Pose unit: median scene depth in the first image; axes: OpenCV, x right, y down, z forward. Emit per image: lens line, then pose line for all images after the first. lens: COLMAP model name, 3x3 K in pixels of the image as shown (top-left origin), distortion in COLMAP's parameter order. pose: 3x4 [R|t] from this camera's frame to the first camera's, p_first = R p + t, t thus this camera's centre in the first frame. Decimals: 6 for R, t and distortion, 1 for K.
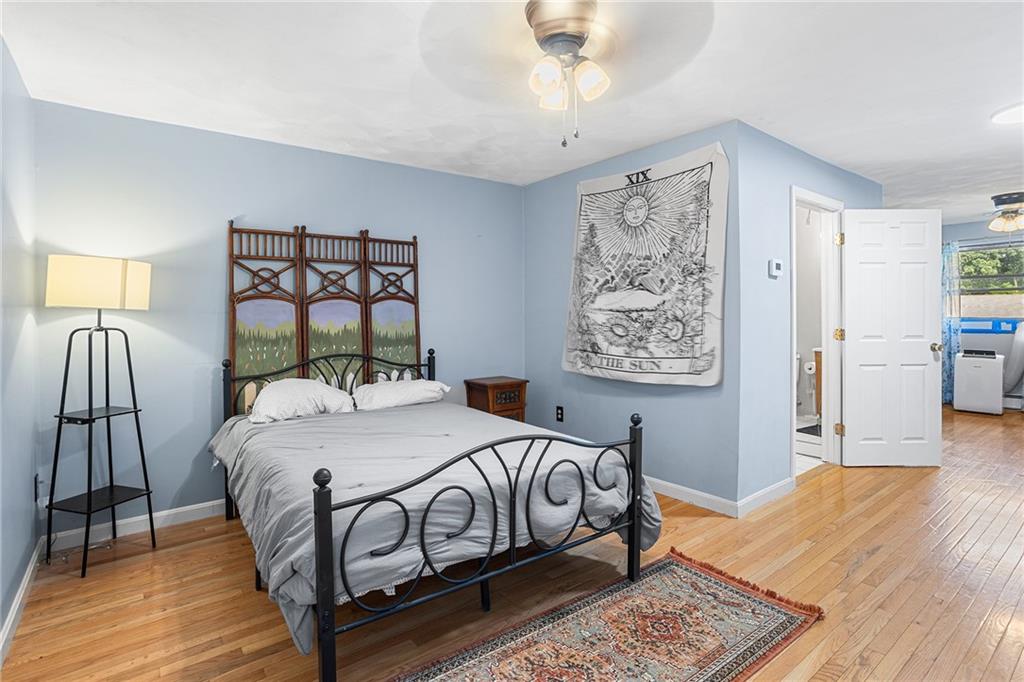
lens RADIAL K [[511.8, 0, 514.9], [0, 511.8, 317.5], [0, 0, 1]] dist [-0.020905, 0.000324]
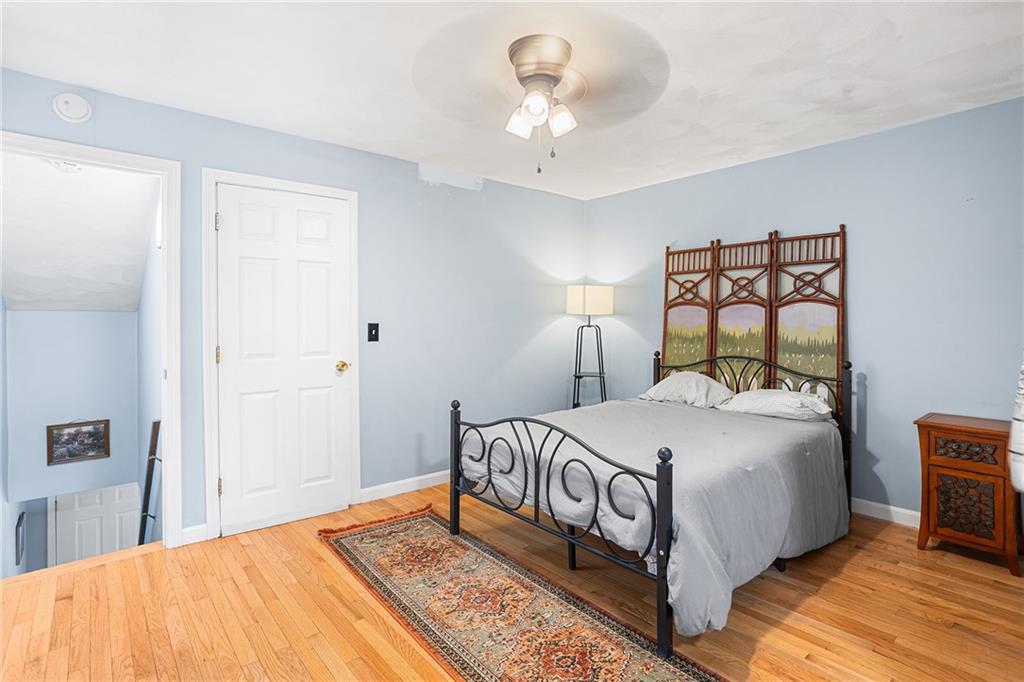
lens RADIAL K [[498.5, 0, 514.5], [0, 498.5, 329.5], [0, 0, 1]] dist [-0.016971, 0.000543]
pose [[0.073508, 0.032069, -0.996779, 0.682416], [-0.007983, 0.999470, 0.031567, -0.012263], [0.997263, 0.005637, 0.073725, 0.493707]]
